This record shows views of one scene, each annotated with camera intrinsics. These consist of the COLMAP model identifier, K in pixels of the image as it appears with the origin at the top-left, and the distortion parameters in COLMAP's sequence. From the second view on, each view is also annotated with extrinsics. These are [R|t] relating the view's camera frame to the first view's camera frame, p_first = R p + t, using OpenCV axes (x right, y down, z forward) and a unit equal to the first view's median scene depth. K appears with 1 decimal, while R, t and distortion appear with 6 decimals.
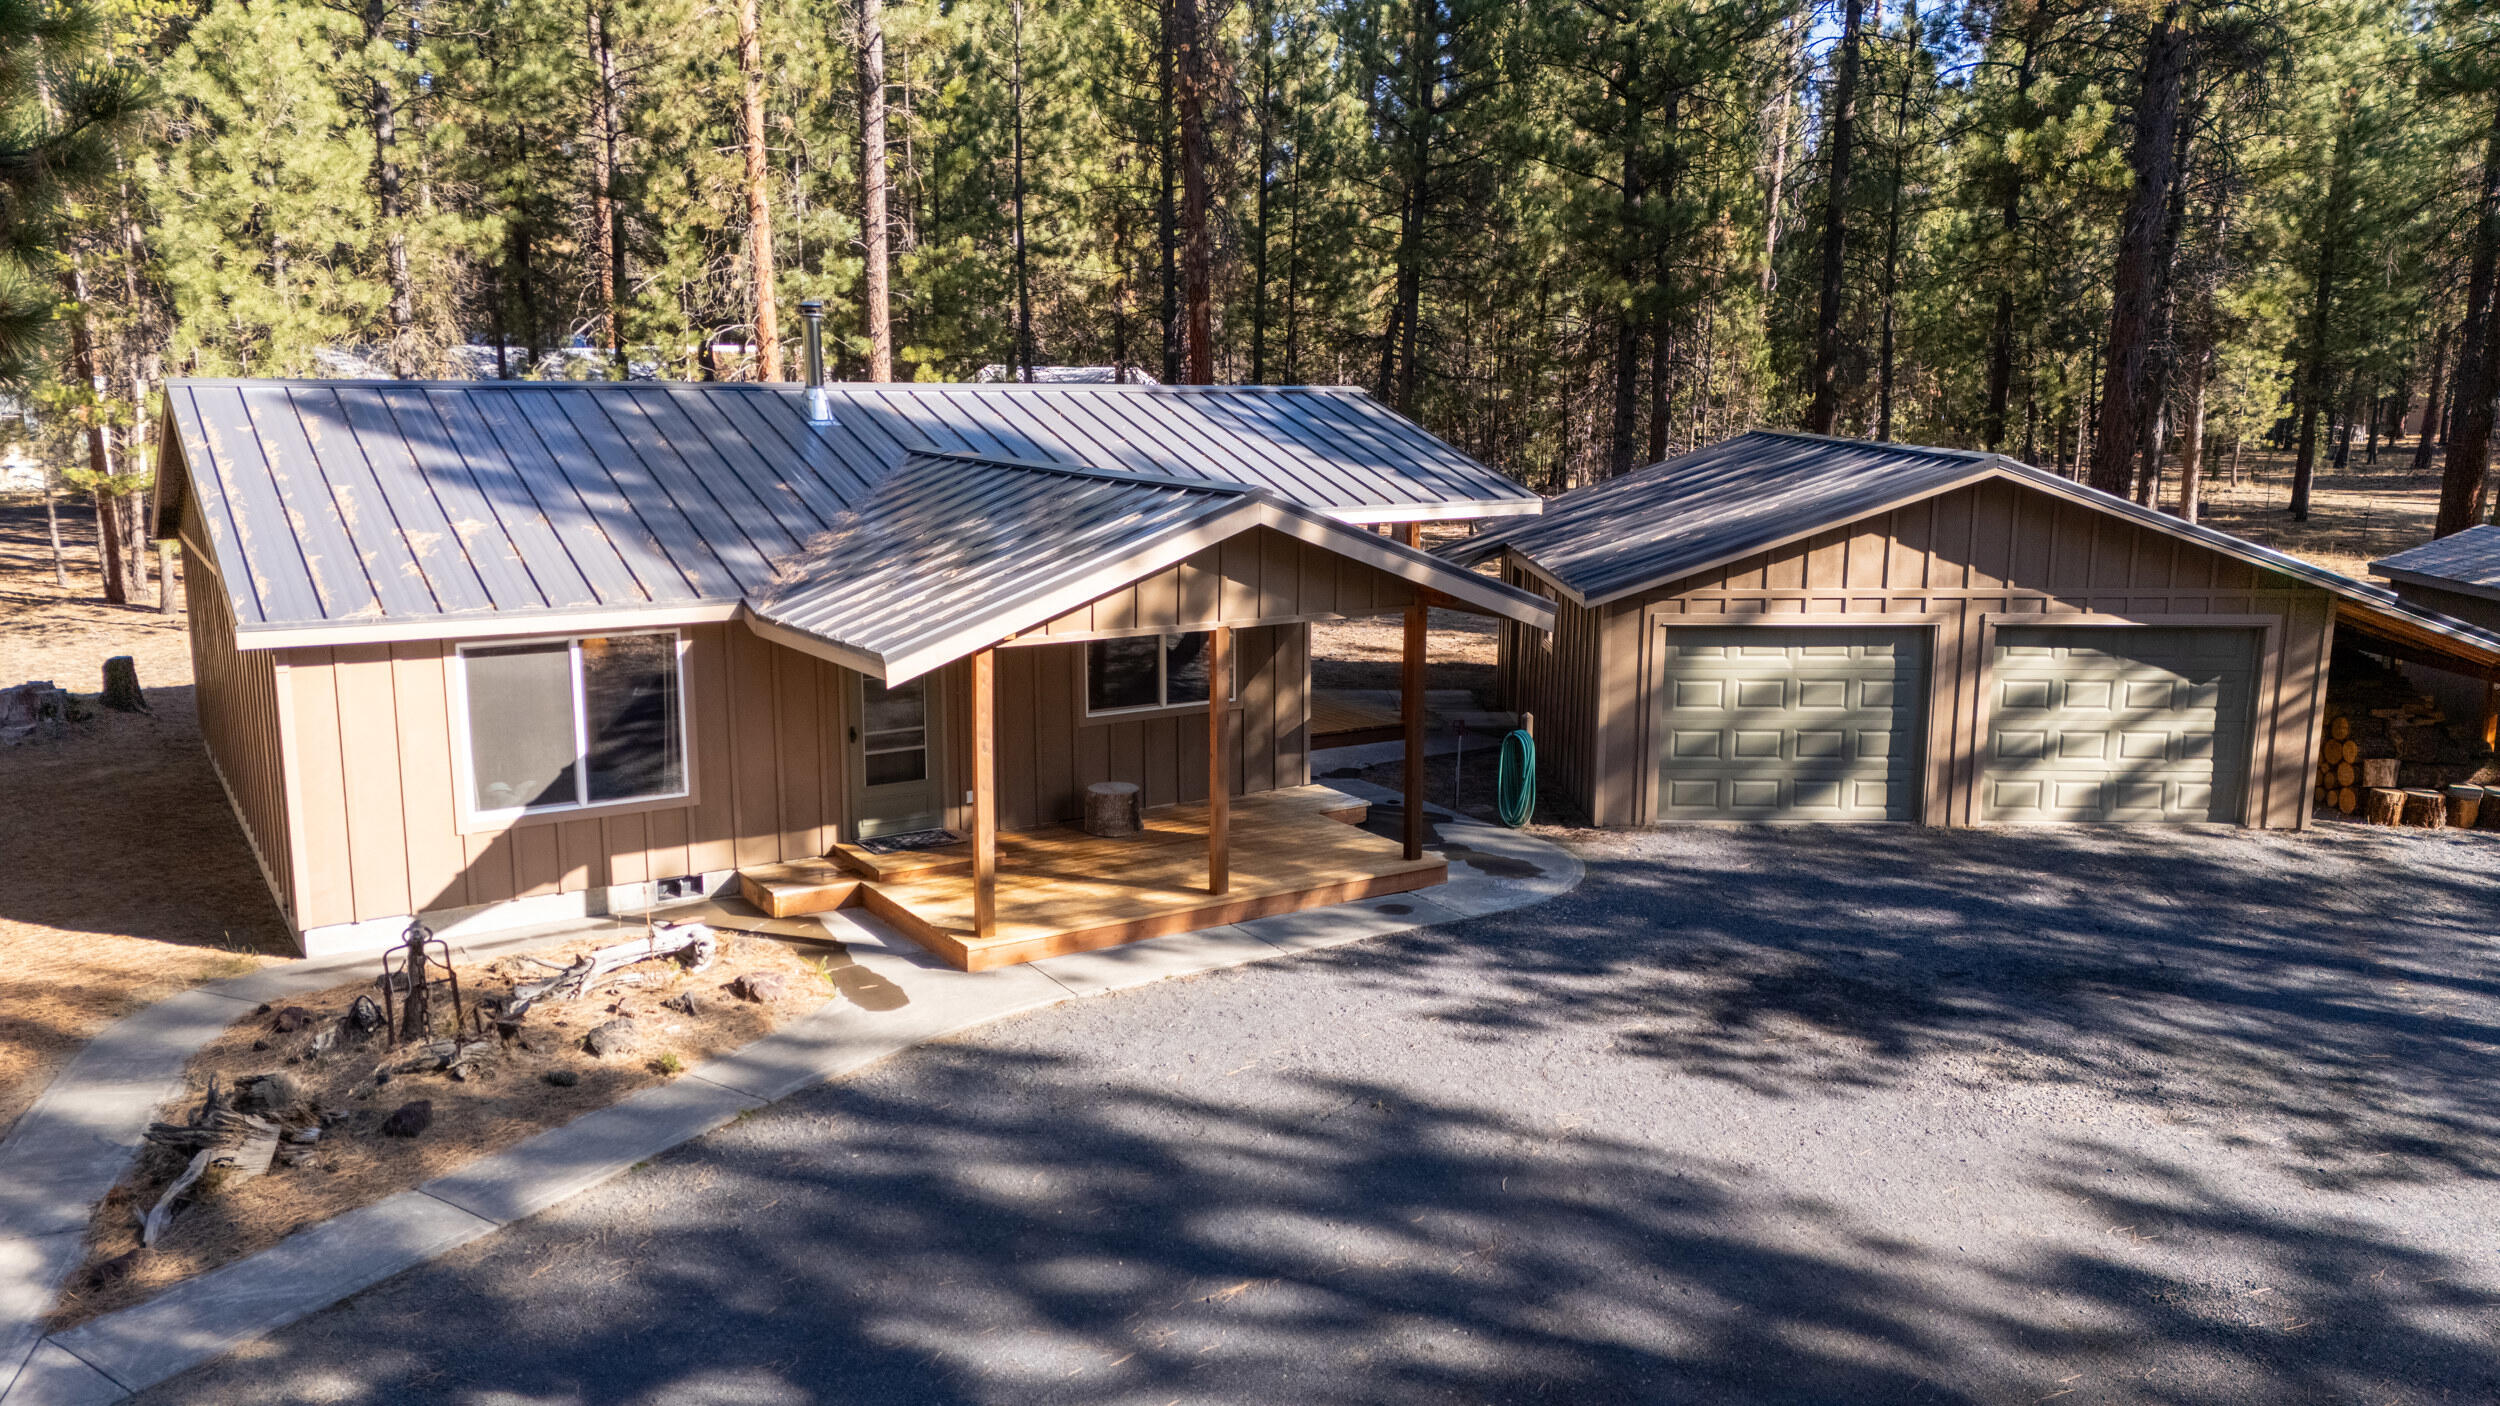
lens RADIAL K [[1858.1, 0, 1247.5], [0, 1858.1, 707.9], [0, 0, 1]] dist [0.055327, -0.041582]
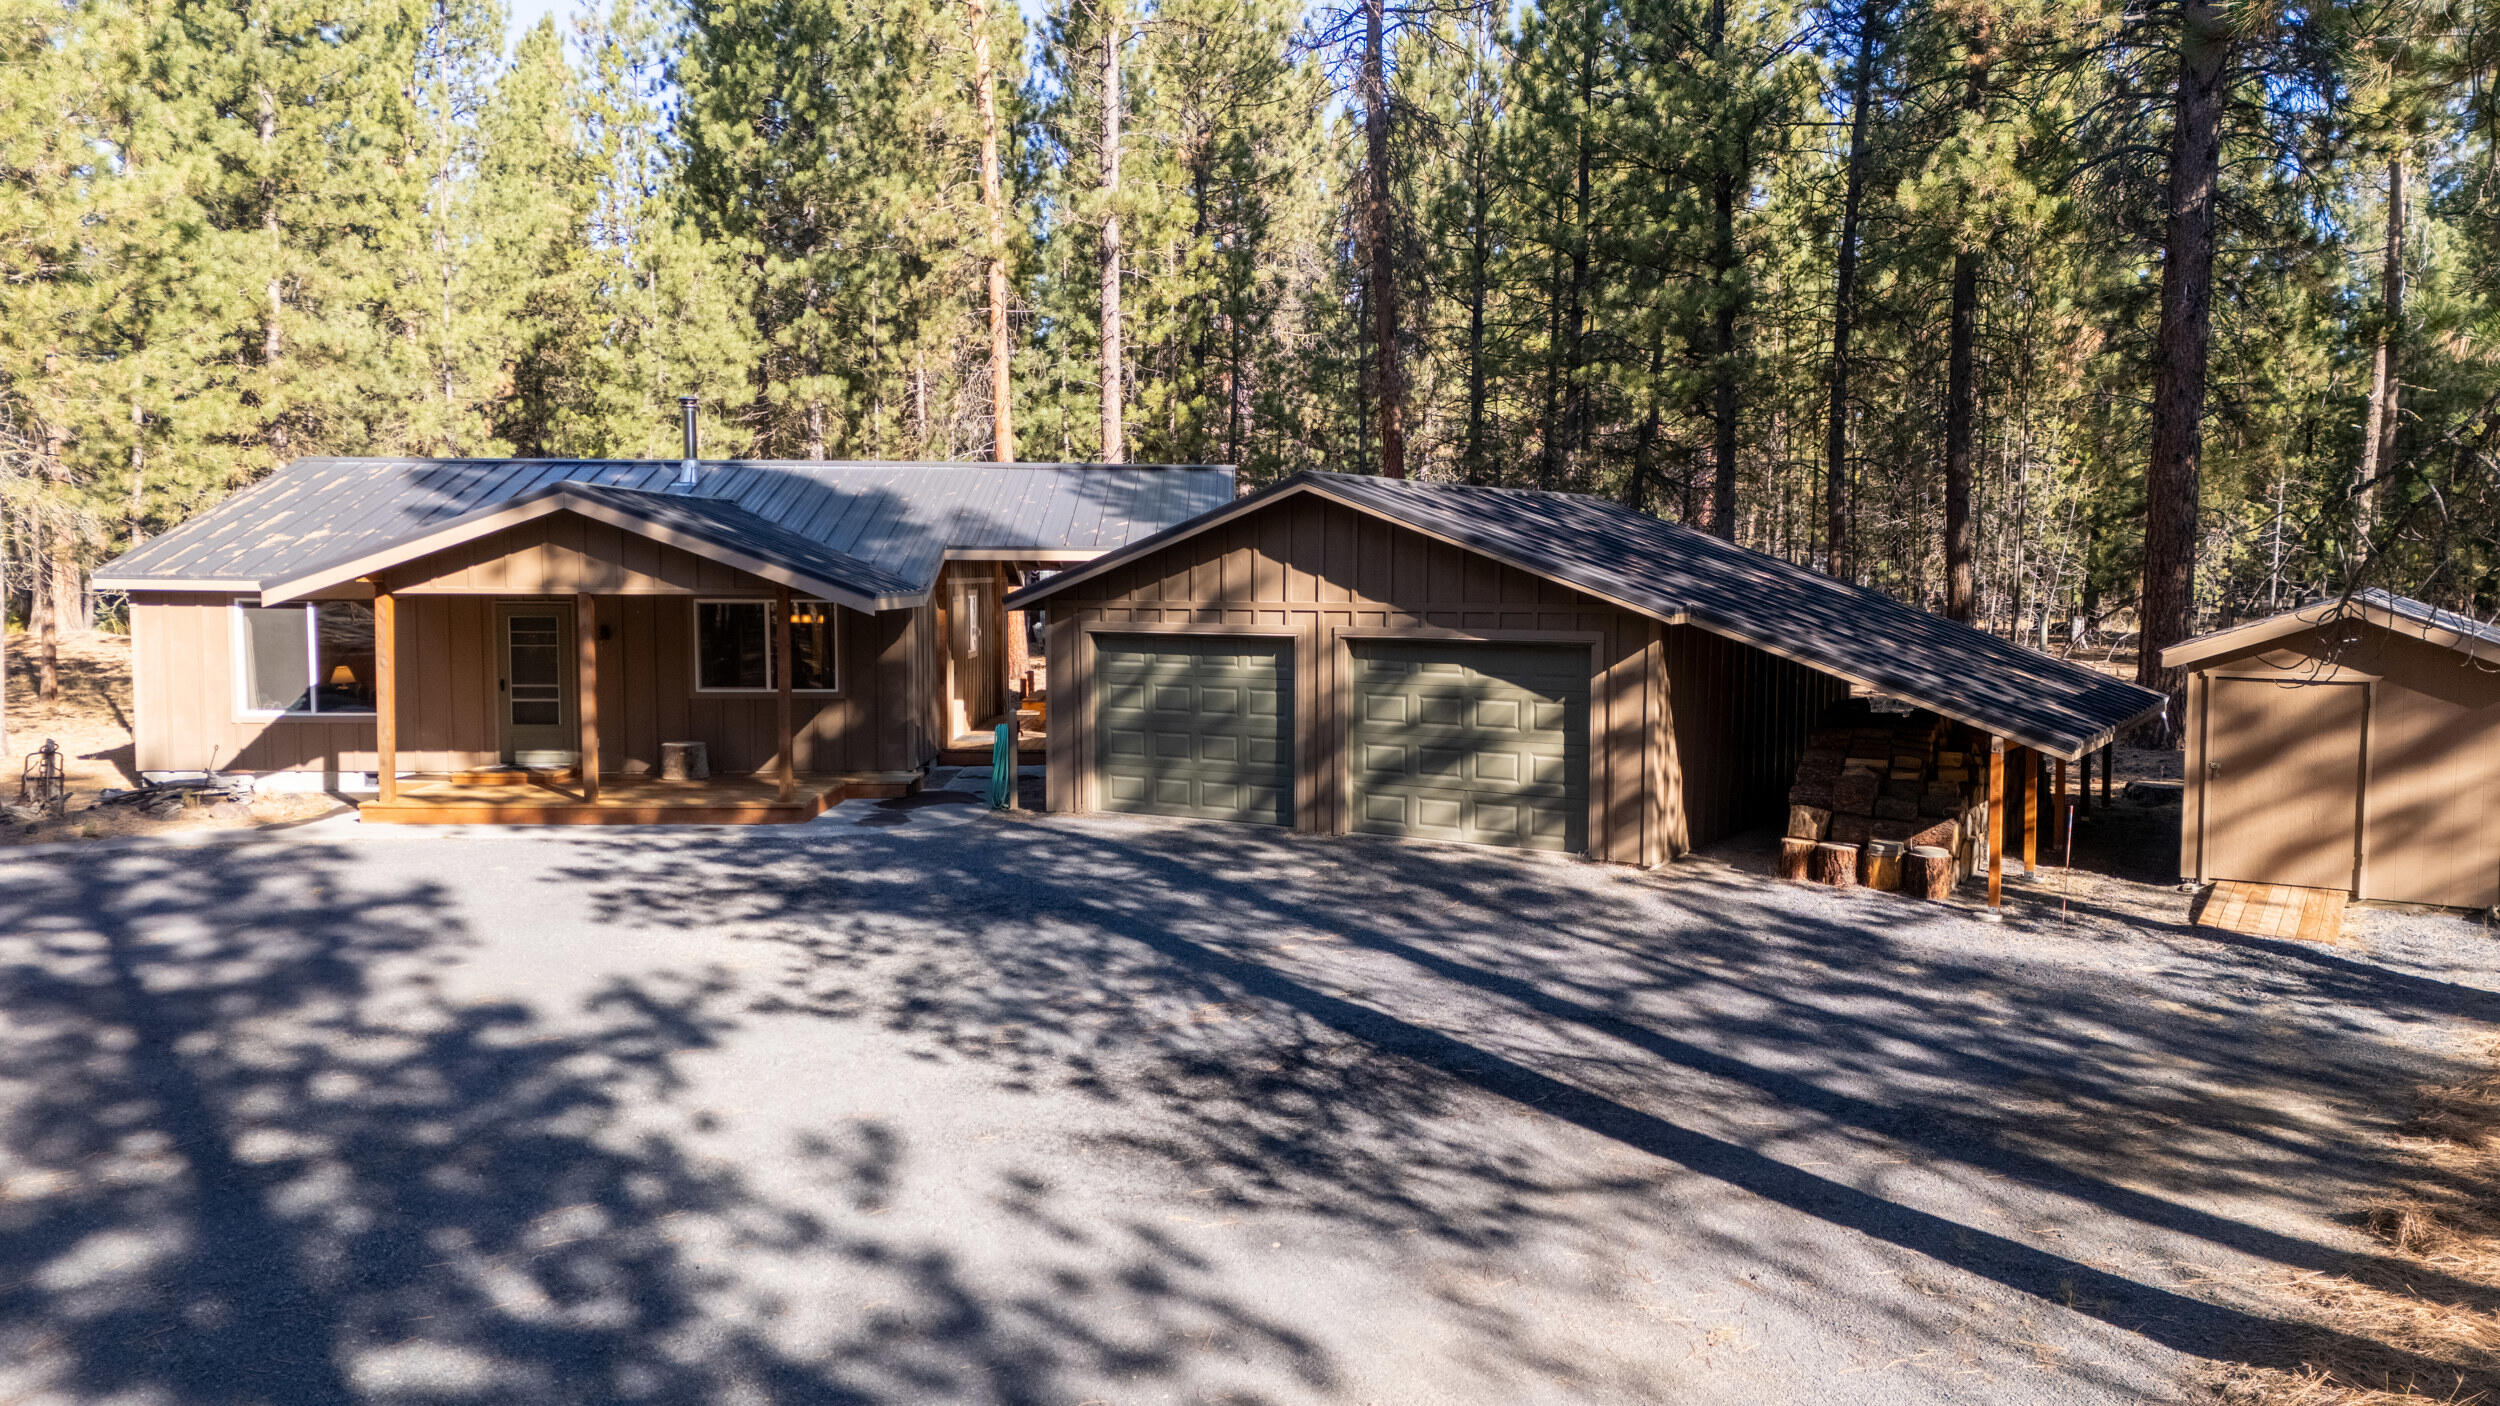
lens RADIAL K [[1858.1, 0, 1240.0], [0, 1858.1, 712.9], [0, 0, 1]] dist [0.055327, -0.041582]
pose [[0.847621, 0.036608, -0.529338, 0.973602], [-0.092263, 0.992588, -0.079094, 0.092979], [0.522519, 0.115880, 0.844716, 0.106936]]
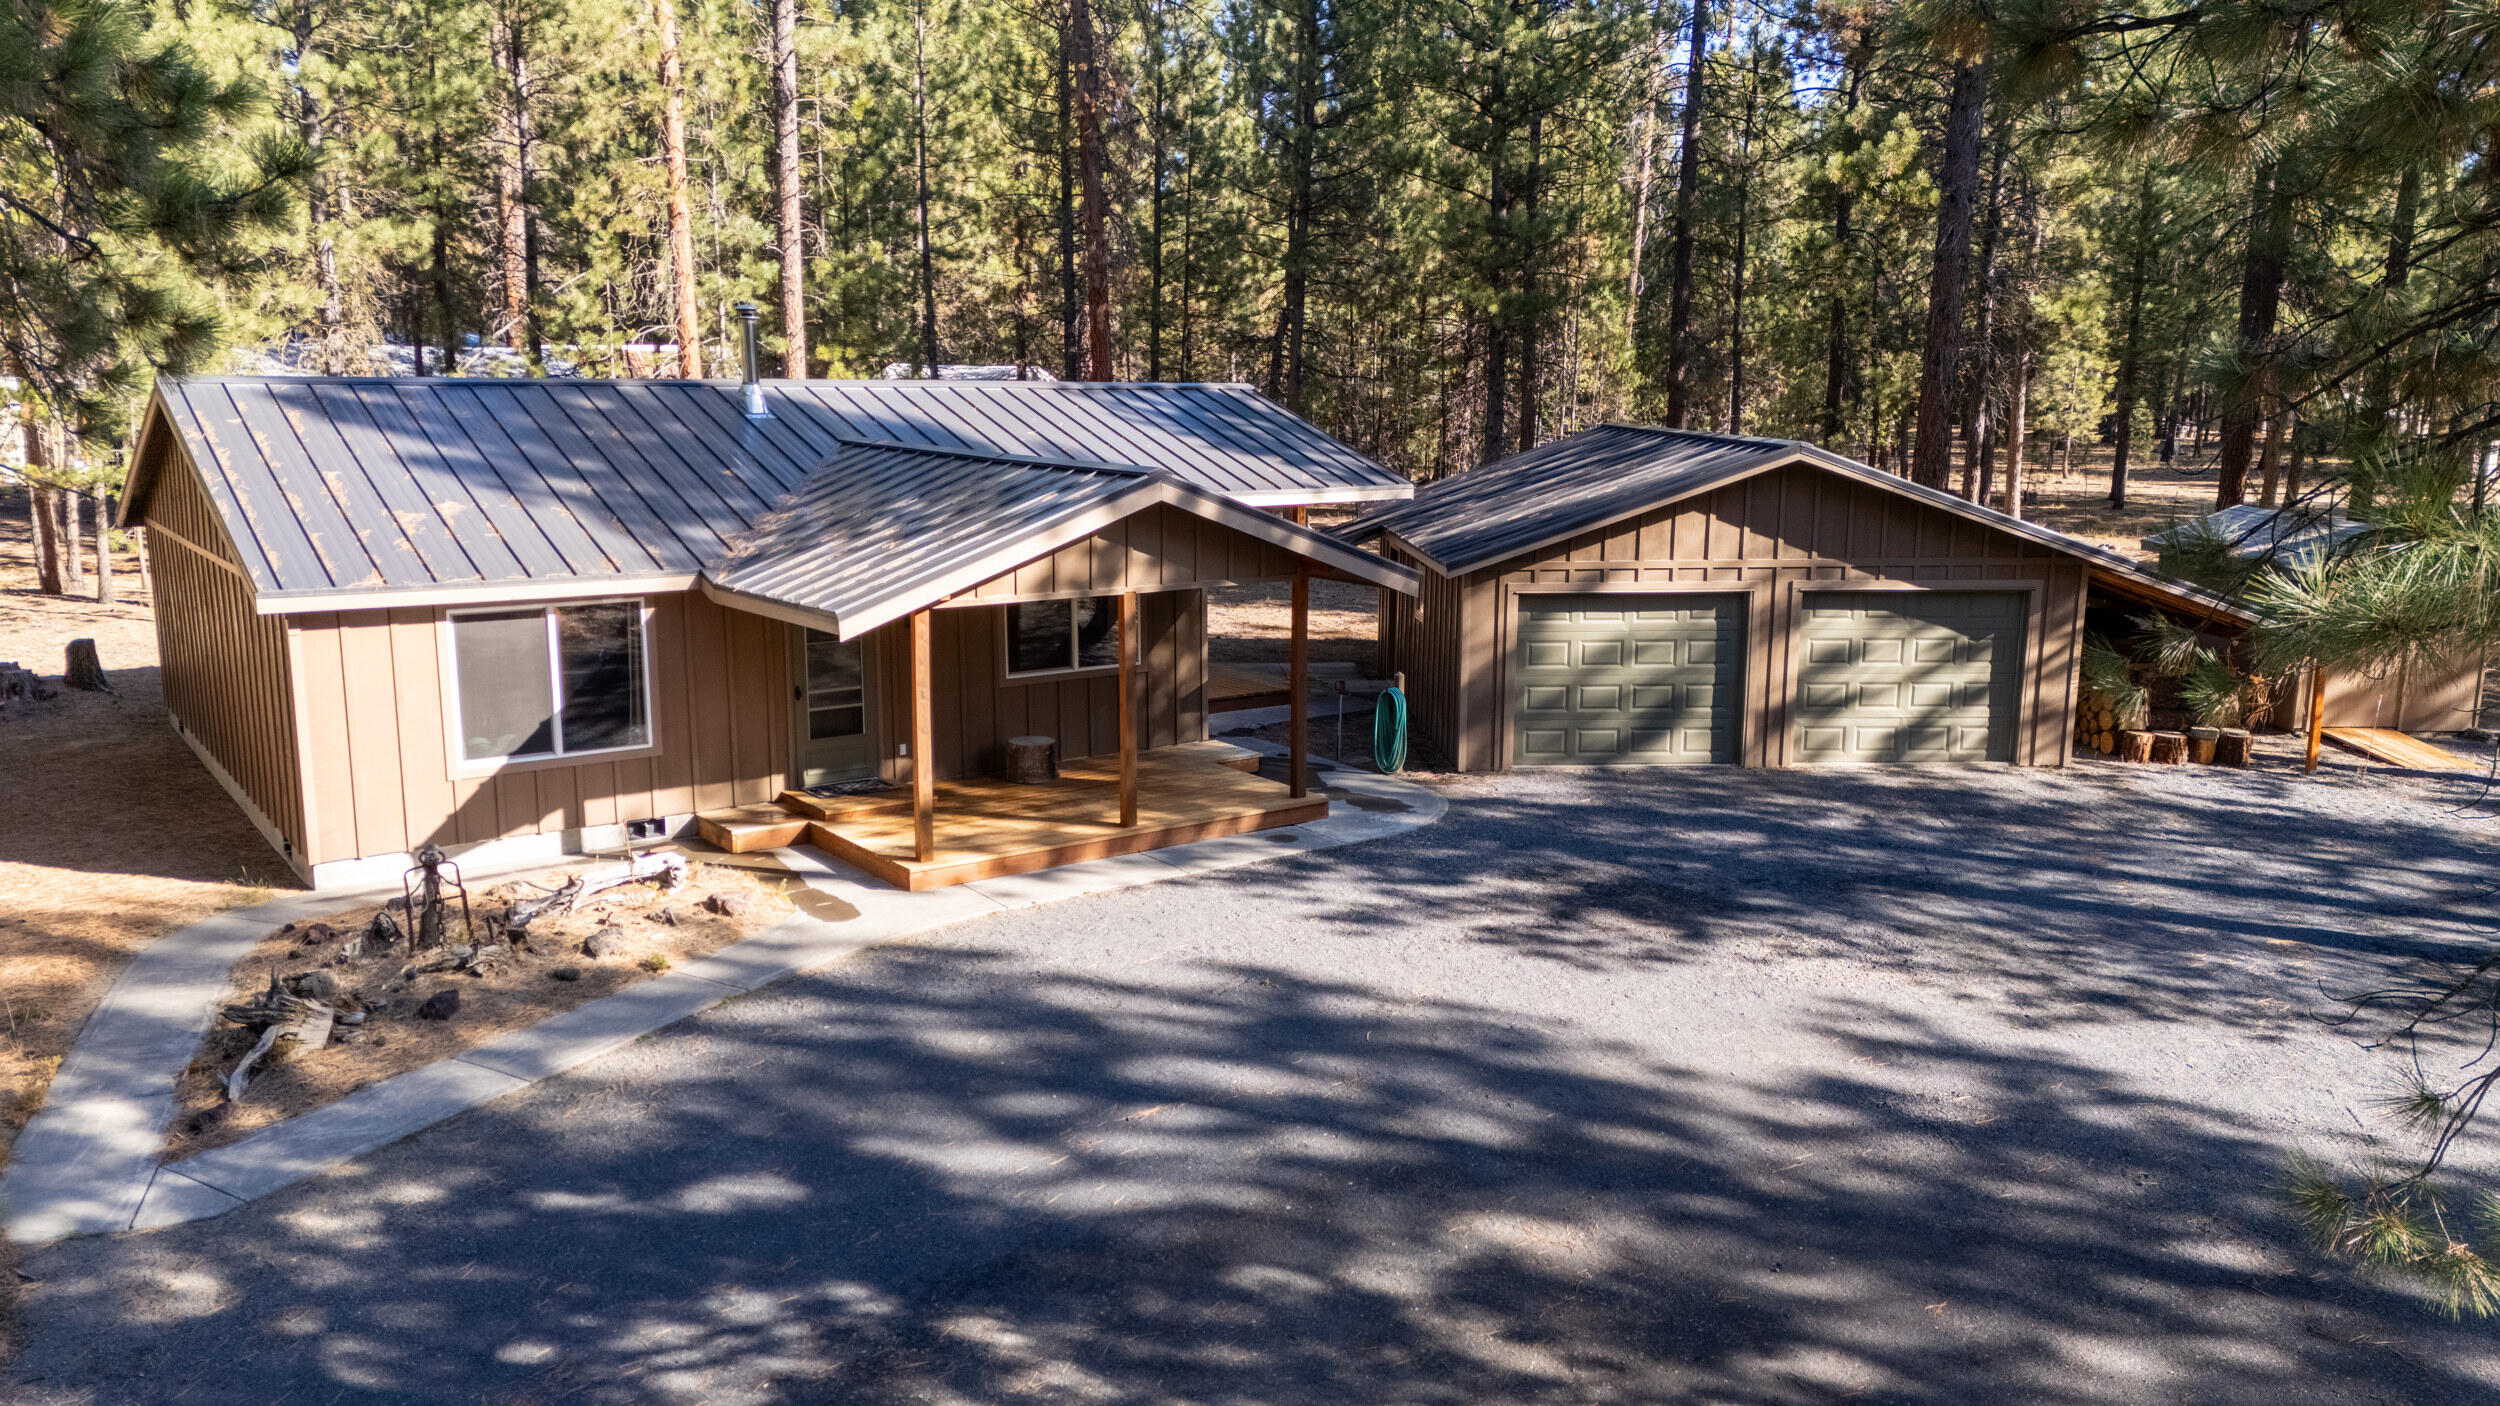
lens RADIAL K [[1858.1, 0, 1261.2], [0, 1858.1, 707.9], [0, 0, 1]] dist [0.055327, -0.041582]
pose [[0.998035, -0.011537, 0.061590, -0.003384], [0.011544, 0.999933, 0.000251, 0.025899], [-0.061588, 0.000460, 0.998102, -0.134271]]
